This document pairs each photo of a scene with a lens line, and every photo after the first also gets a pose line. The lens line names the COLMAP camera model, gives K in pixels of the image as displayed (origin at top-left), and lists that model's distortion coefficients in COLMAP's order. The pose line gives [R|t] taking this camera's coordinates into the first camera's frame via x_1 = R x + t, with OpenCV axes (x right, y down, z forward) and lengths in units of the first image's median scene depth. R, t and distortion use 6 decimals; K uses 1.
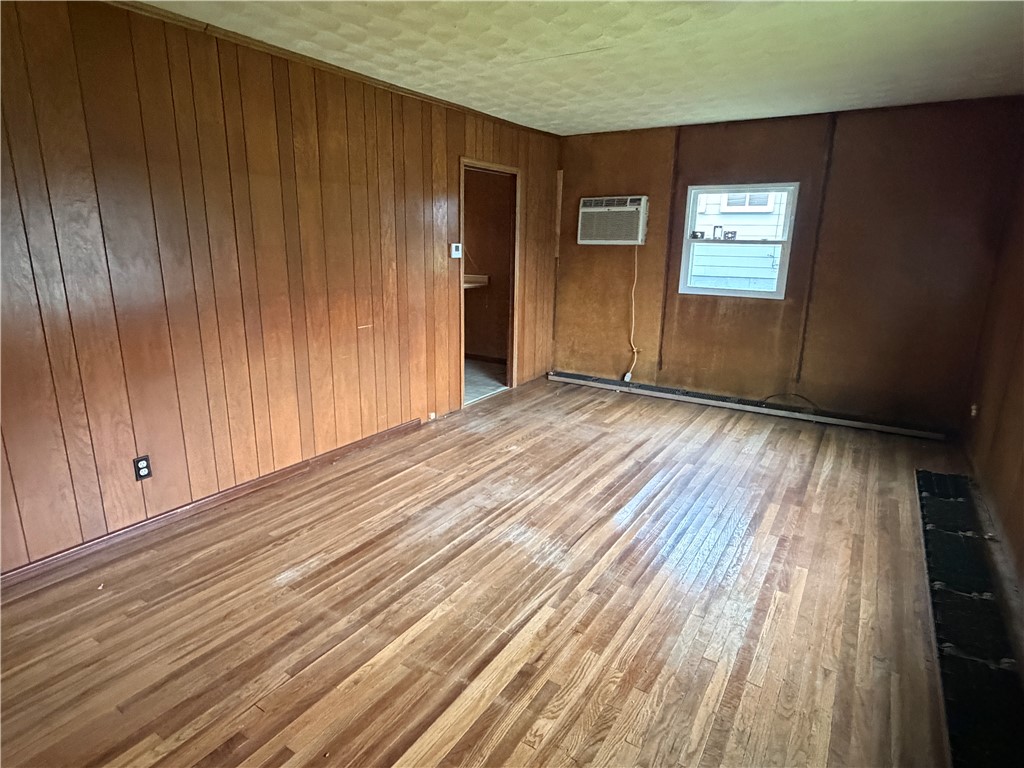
lens RADIAL K [[571.8, 0, 510.9], [0, 571.8, 382.4], [0, 0, 1]] dist [0.000366, -0.001553]
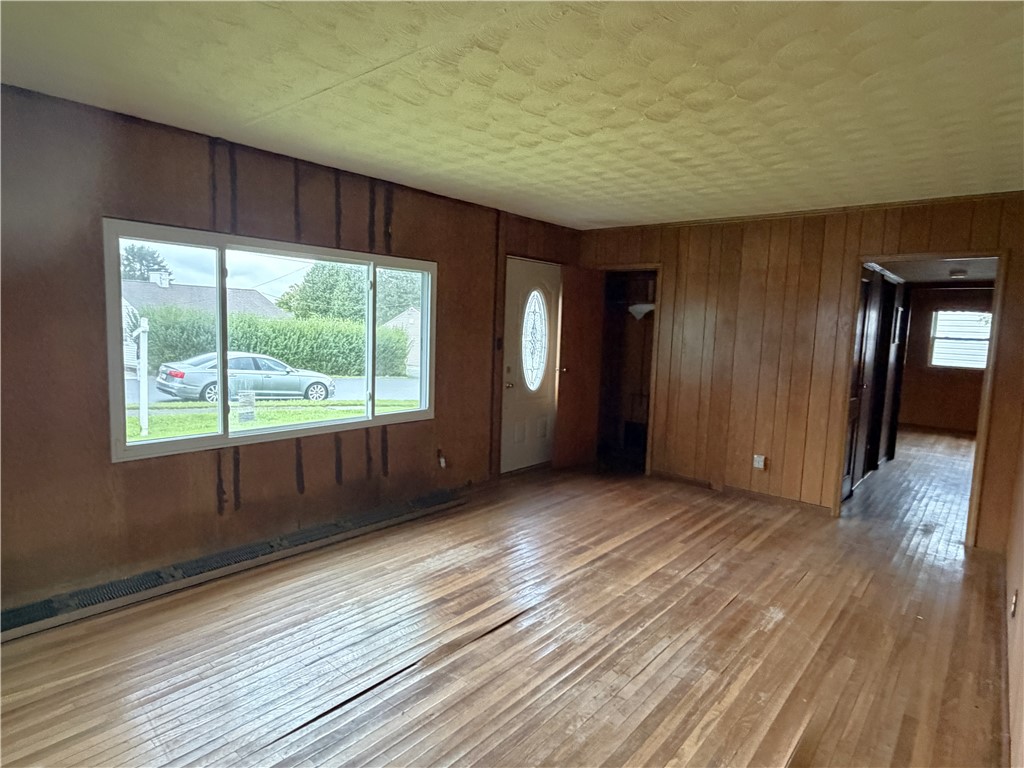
lens RADIAL K [[571.8, 0, 513.1], [0, 571.8, 384.7], [0, 0, 1]] dist [0.000366, -0.001553]
pose [[-0.988697, -0.064853, 0.135175, 0.013989], [-0.014120, 0.937876, 0.346684, -0.455429], [-0.149260, 0.340857, -0.928191, 1.811060]]
